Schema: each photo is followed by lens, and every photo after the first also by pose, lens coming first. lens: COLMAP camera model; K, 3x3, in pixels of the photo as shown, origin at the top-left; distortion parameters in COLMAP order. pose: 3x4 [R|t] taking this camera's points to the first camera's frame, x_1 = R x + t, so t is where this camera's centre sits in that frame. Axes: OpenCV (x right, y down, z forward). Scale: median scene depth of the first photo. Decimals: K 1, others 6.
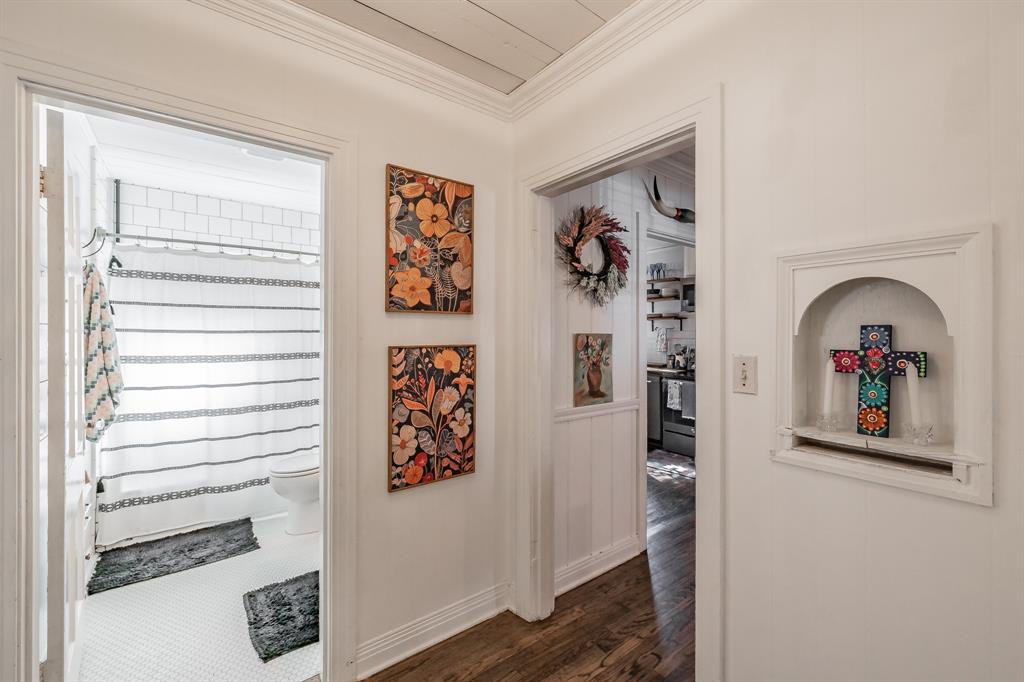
lens RADIAL K [[430.3, 0, 553.2], [0, 430.3, 333.1], [0, 0, 1]] dist [0.003427, 0.000300]
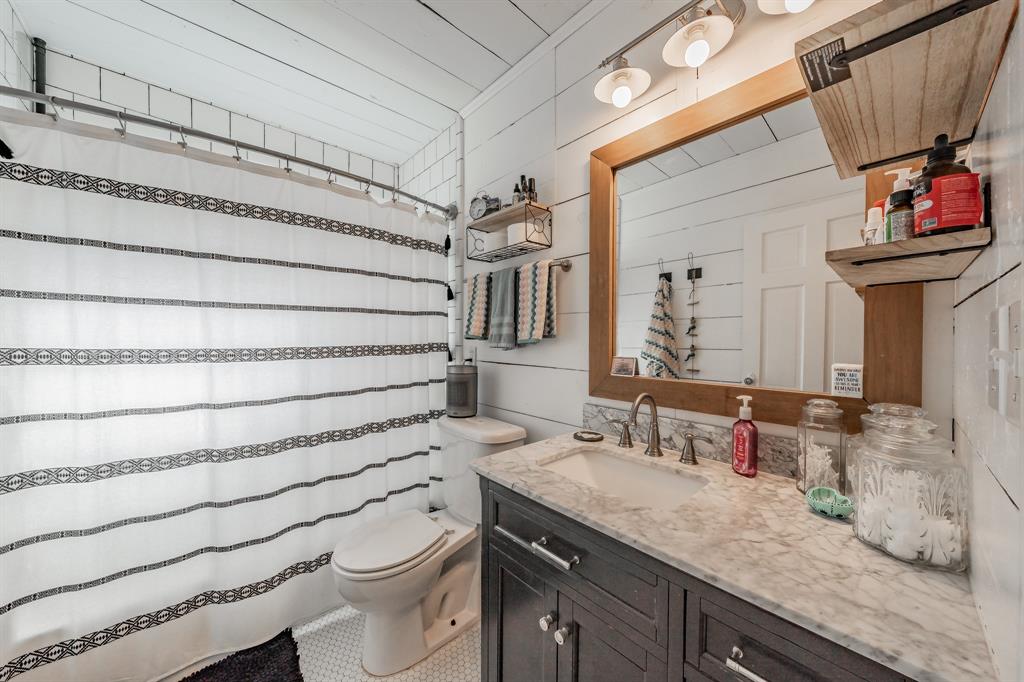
lens RADIAL K [[354.0, 0, 537.7], [0, 354.0, 340.4], [0, 0, 1]] dist [0.000762, 0.000874]
pose [[0.998199, -0.002788, 0.059918, -0.450696], [0.002425, 0.999978, 0.006131, 0.042181], [-0.059934, -0.005975, 0.998184, 0.572909]]
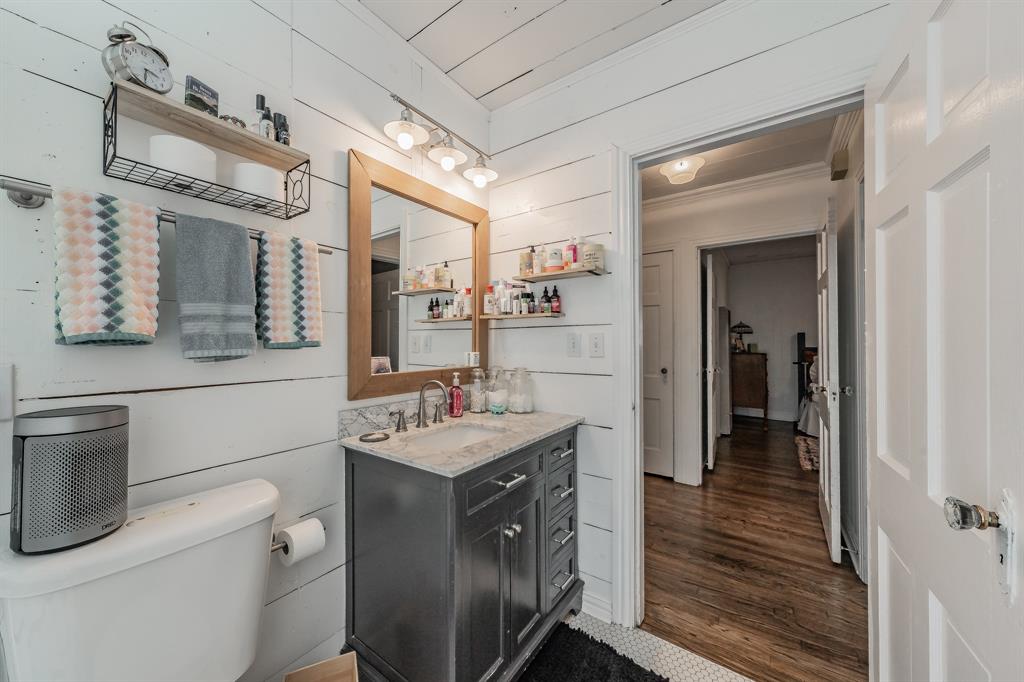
lens RADIAL K [[354.0, 0, 513.5], [0, 354.0, 331.7], [0, 0, 1]] dist [0.000762, 0.000874]
pose [[-0.232583, 0.019128, 0.972388, -0.879708], [-0.001962, 0.999795, -0.020136, 0.039390], [-0.972574, -0.006591, -0.232498, 0.983418]]
